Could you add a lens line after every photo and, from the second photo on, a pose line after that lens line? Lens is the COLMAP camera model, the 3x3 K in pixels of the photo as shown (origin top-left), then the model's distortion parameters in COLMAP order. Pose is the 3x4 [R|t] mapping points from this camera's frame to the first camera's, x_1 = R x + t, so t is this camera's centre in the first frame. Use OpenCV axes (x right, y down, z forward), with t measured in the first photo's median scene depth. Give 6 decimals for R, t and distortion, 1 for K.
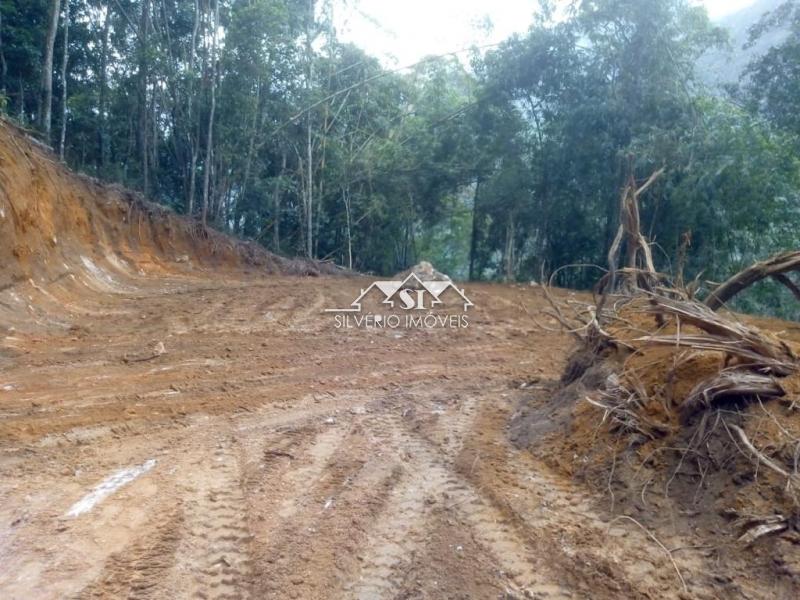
lens RADIAL K [[594.0, 0, 373.0], [0, 594.0, 302.3], [0, 0, 1]] dist [-0.015967, -0.001197]
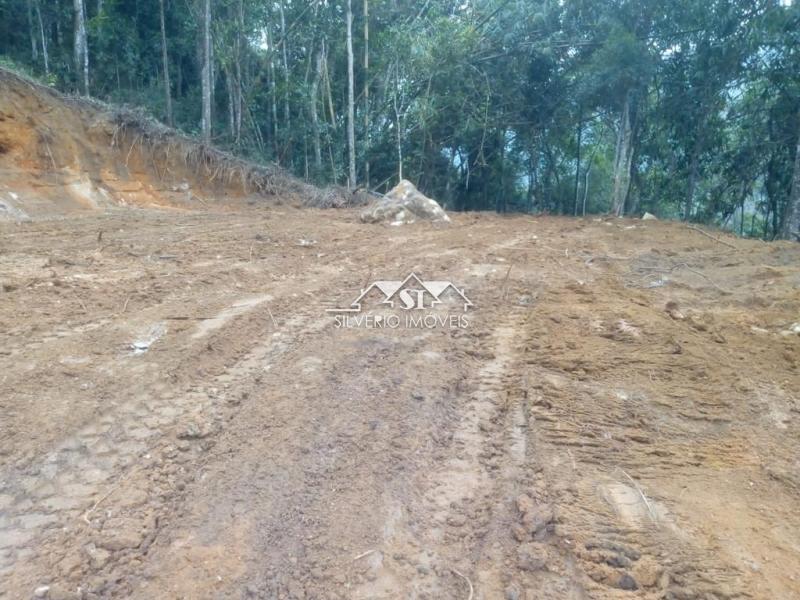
lens RADIAL K [[594.0, 0, 373.0], [0, 594.0, 302.3], [0, 0, 1]] dist [-0.015967, -0.001197]
pose [[0.906656, 0.056930, -0.418011, 0.303456], [-0.018418, 0.995250, 0.095598, 0.006155], [0.421468, -0.078976, 0.903398, 0.313876]]
